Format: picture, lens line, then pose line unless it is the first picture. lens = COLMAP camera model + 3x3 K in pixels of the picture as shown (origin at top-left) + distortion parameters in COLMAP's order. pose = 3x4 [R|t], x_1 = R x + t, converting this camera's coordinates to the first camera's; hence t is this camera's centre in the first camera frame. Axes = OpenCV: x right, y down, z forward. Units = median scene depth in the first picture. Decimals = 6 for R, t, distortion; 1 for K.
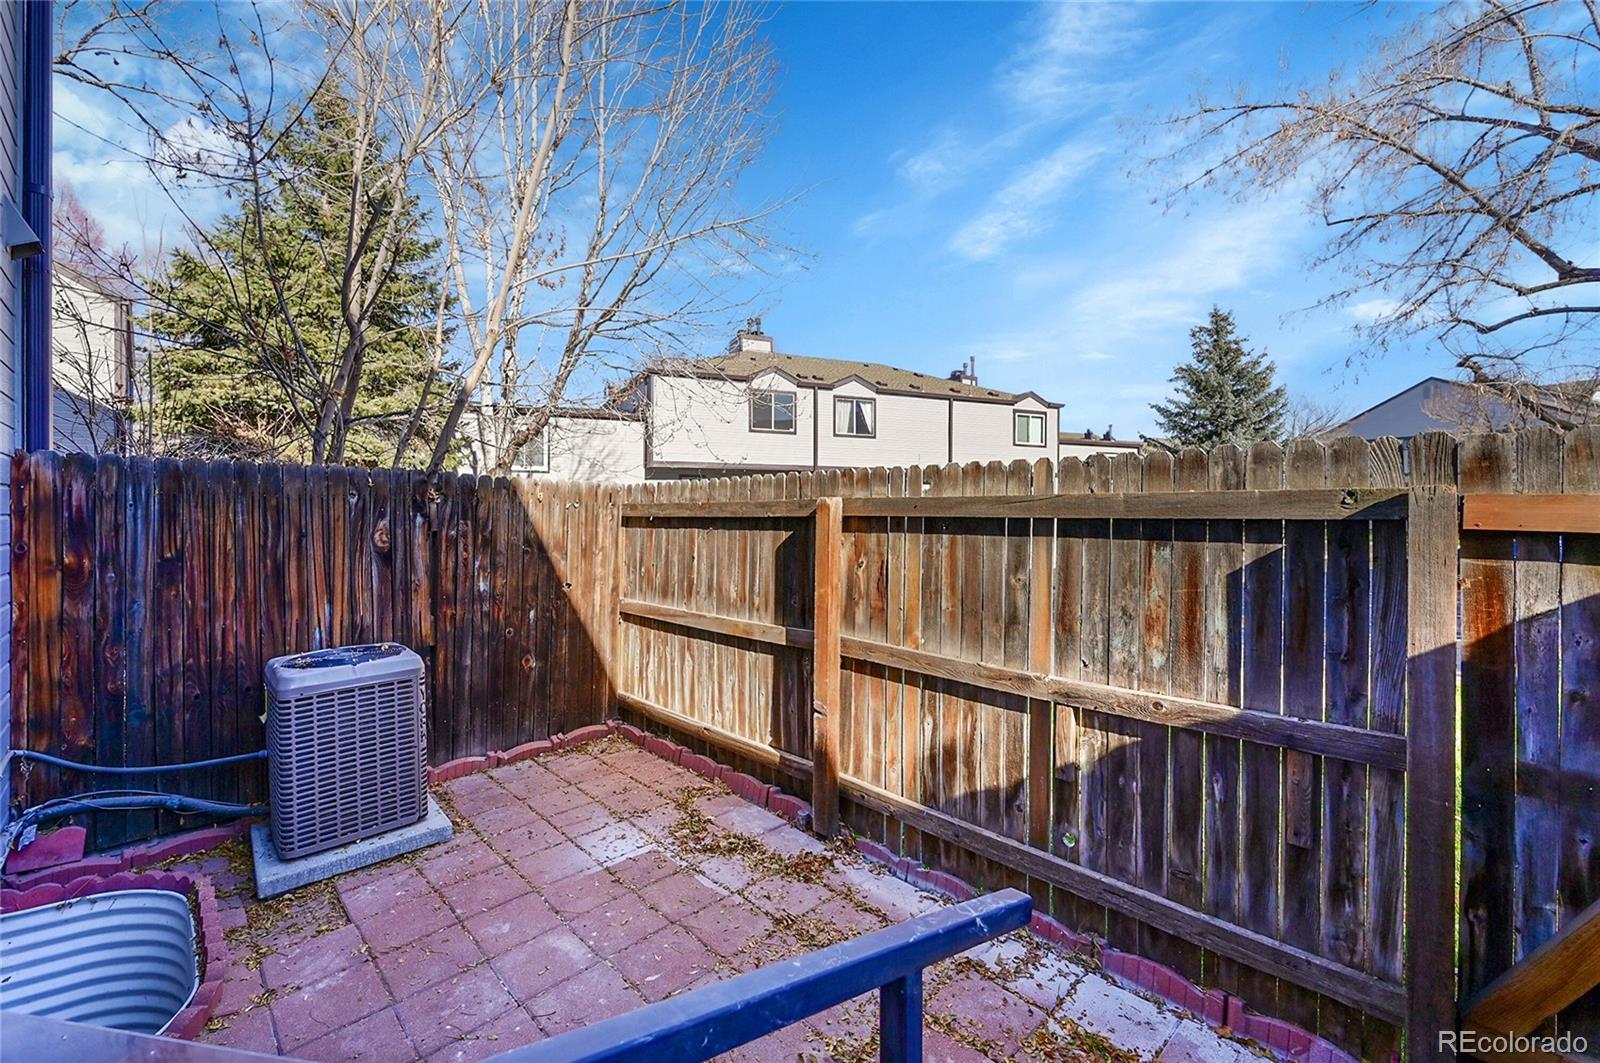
lens RADIAL K [[651.6, 0, 813.6], [0, 651.6, 521.5], [0, 0, 1]] dist [-0.001392, 0.000018]
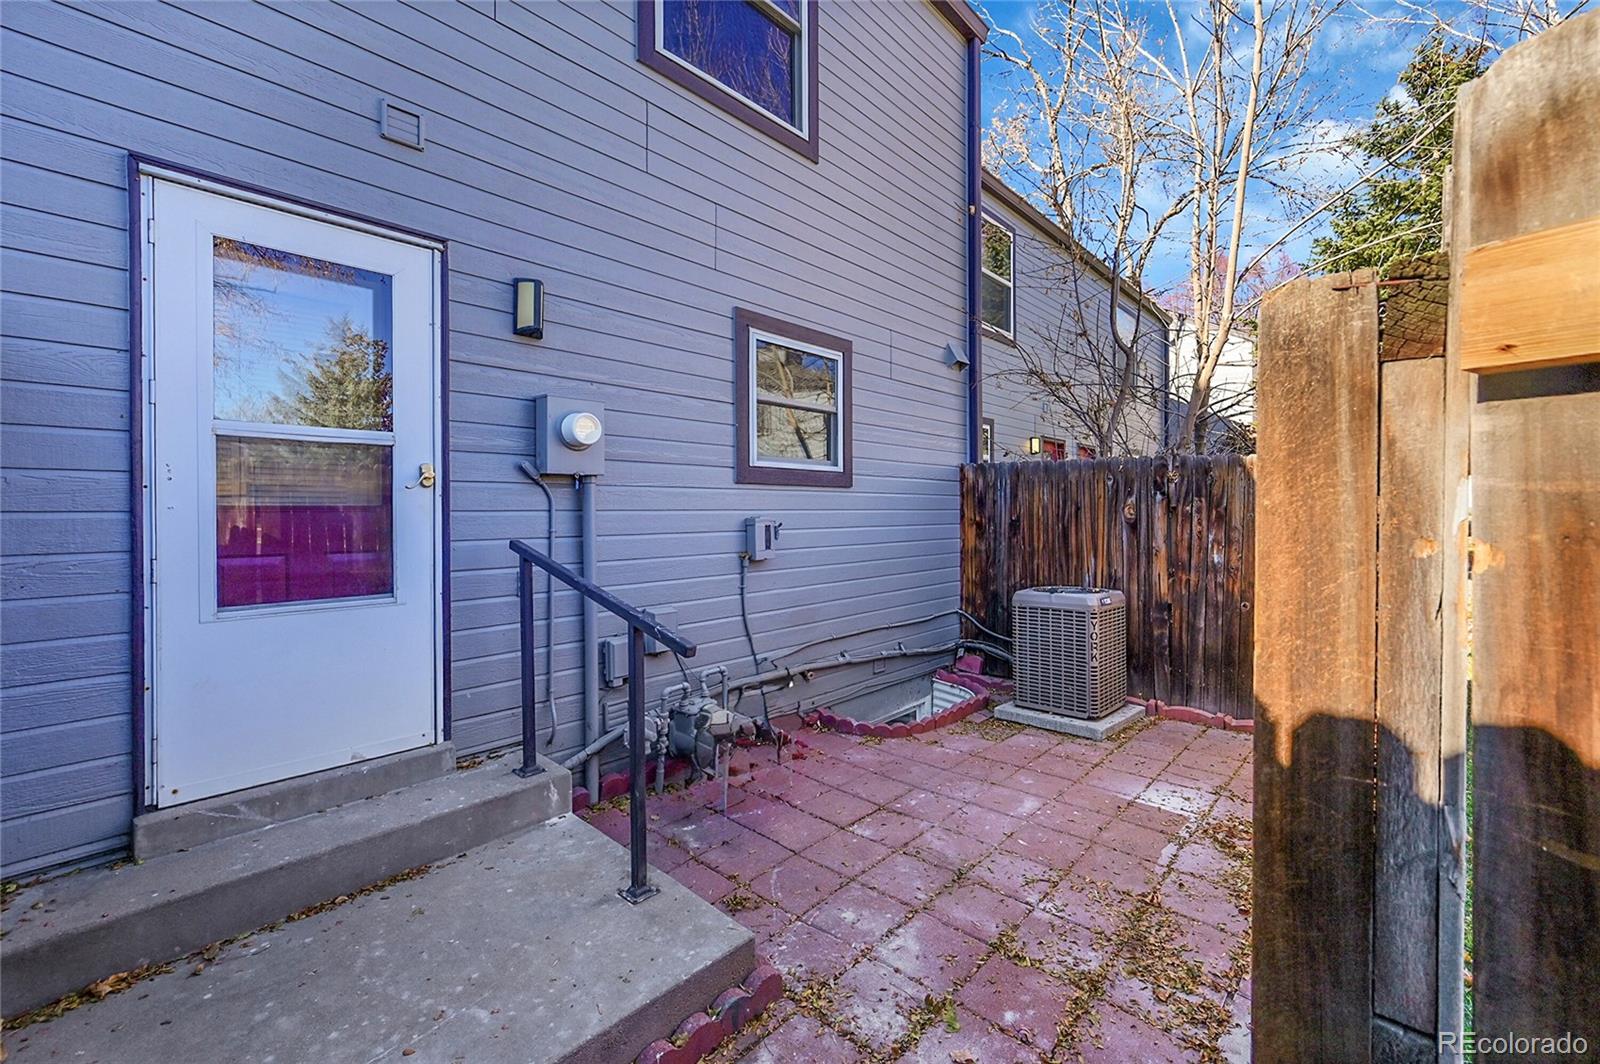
lens RADIAL K [[651.6, 0, 813.6], [0, 651.6, 522.0], [0, 0, 1]] dist [-0.001392, 0.000018]
pose [[0.071144, 0.022030, -0.997223, 0.573329], [-0.007867, 0.999737, 0.021525, 0.023111], [0.997435, 0.006314, 0.071299, 0.279708]]
